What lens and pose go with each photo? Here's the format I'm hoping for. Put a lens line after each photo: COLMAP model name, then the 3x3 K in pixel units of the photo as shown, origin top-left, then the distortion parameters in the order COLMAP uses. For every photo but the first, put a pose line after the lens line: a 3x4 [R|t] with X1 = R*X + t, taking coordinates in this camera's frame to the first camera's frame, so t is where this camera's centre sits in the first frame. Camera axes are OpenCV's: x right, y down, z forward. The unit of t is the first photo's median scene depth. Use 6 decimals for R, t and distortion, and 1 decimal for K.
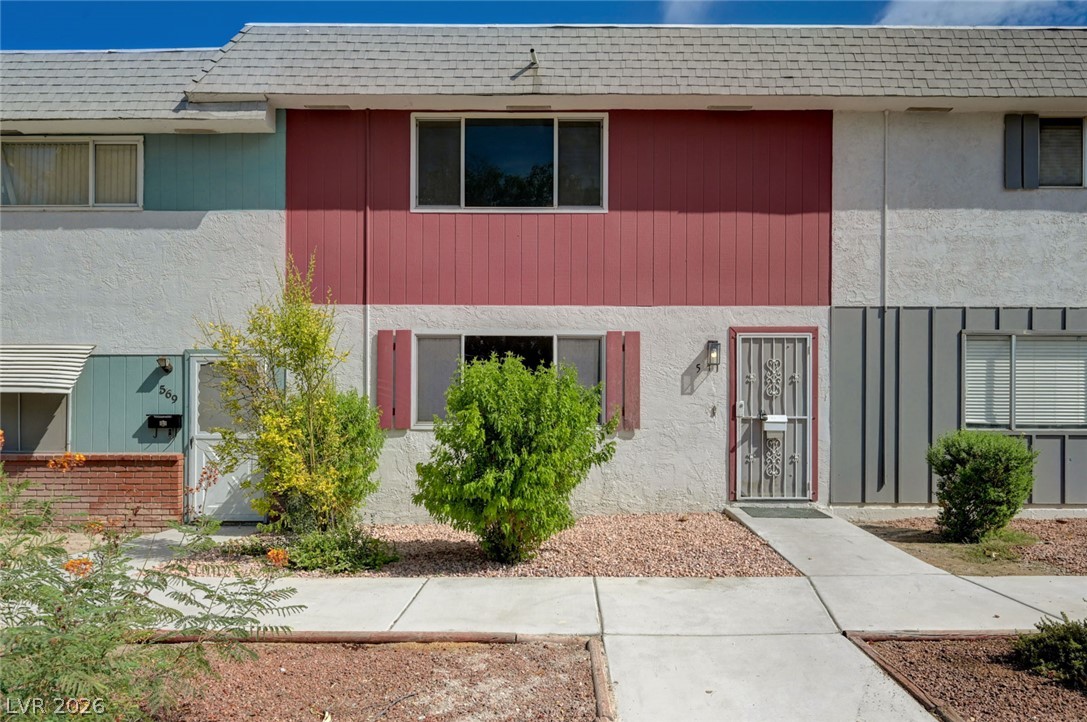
lens RADIAL K [[675.1, 0, 543.4], [0, 675.1, 382.1], [0, 0, 1]] dist [-0.001913, -0.000253]
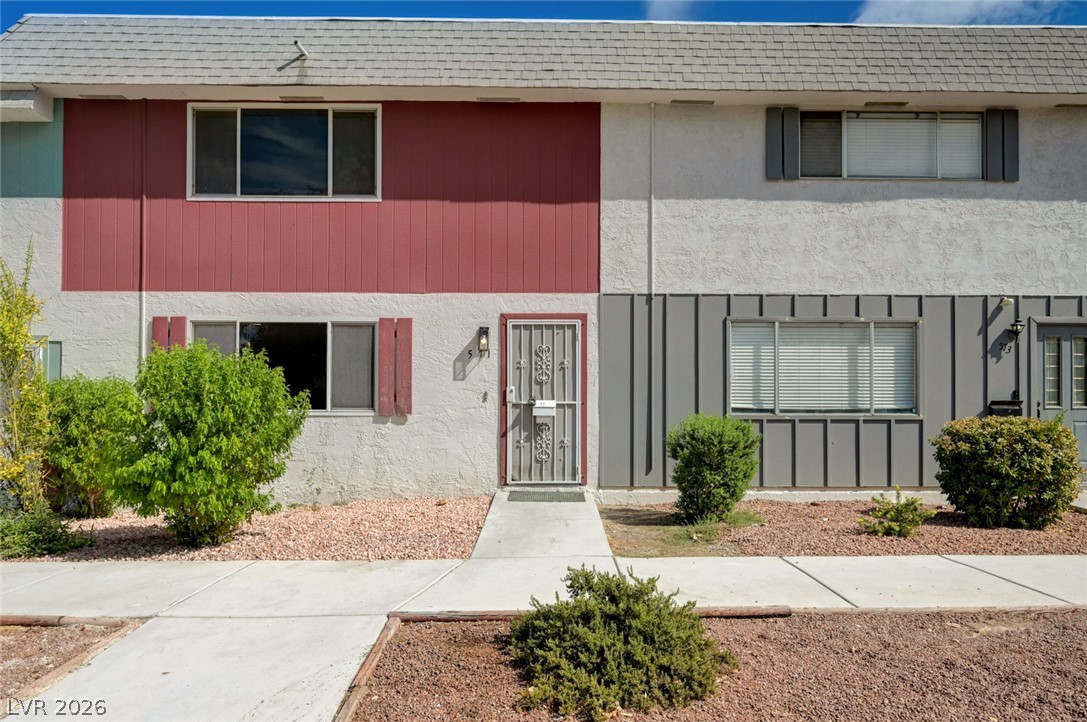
lens RADIAL K [[664.8, 0, 543.5], [0, 664.8, 361.0], [0, 0, 1]] dist [-0.003121, 0.000721]
pose [[0.999841, -0.000665, 0.017844, 0.322930], [0.000908, 0.999907, -0.013616, 0.003218], [-0.017833, 0.013630, 0.999748, -0.002281]]
